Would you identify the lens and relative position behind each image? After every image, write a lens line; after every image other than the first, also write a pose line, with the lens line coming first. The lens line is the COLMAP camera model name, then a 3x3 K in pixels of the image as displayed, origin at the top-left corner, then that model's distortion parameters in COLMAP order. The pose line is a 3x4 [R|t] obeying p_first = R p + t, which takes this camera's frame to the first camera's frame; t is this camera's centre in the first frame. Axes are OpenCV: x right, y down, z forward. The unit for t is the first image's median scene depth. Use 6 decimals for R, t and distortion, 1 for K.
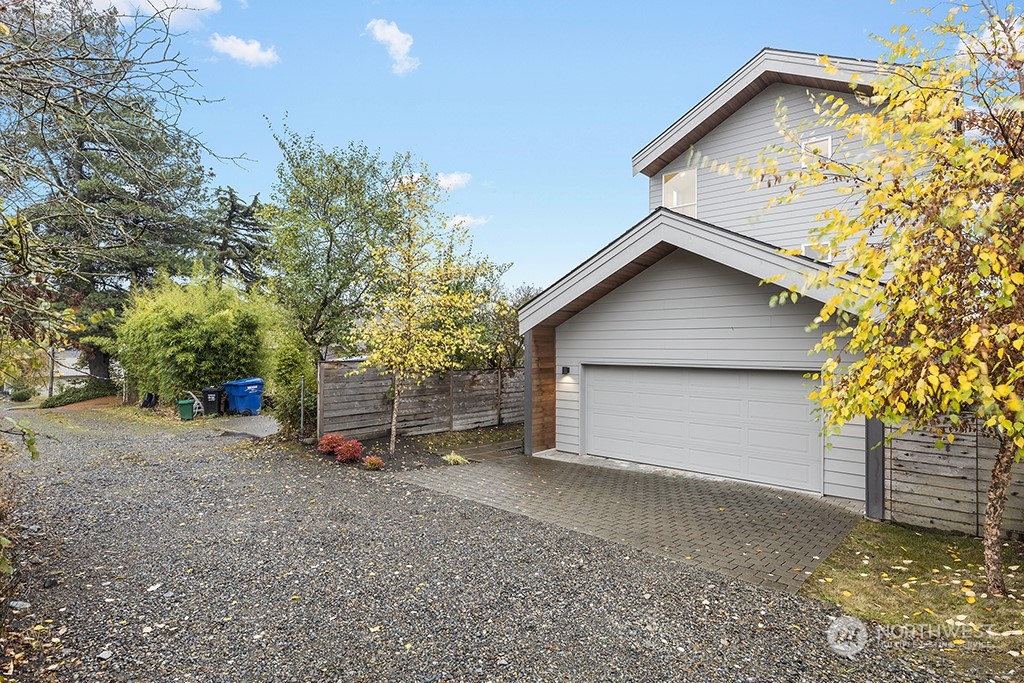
lens RADIAL K [[513.3, 0, 513.4], [0, 513.3, 339.5], [0, 0, 1]] dist [-0.005255, -0.000025]
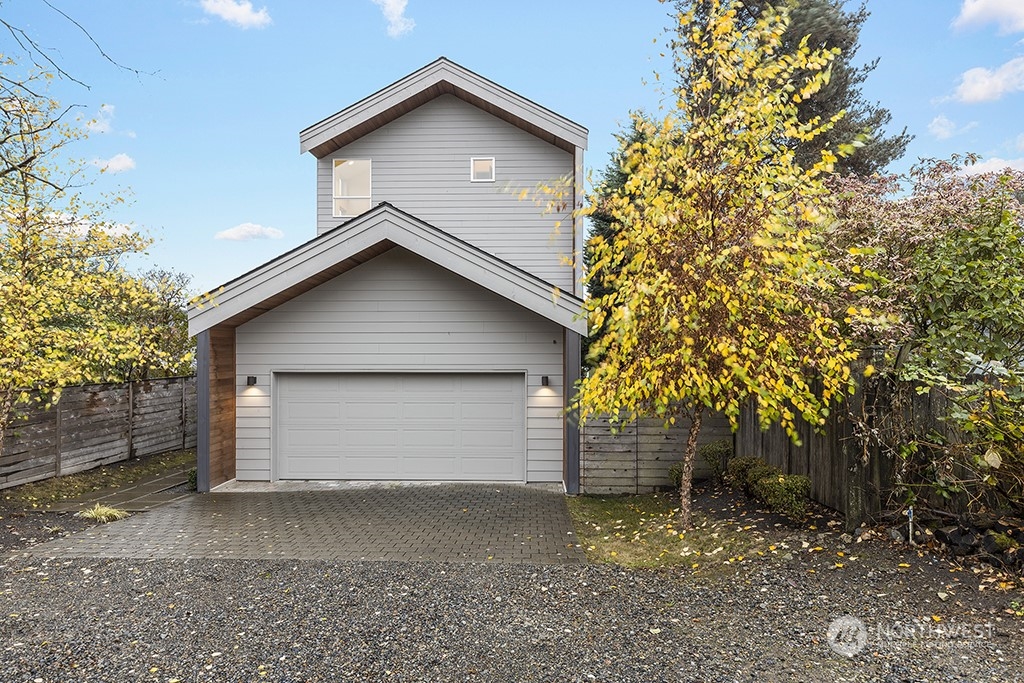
lens RADIAL K [[568.0, 0, 513.5], [0, 568.0, 346.3], [0, 0, 1]] dist [-0.000747, 0.002714]
pose [[0.773097, -0.000502, 0.634288, -0.151295], [-0.005504, 0.999957, 0.007500, -0.003751], [-0.634264, -0.009289, 0.773061, 0.038980]]
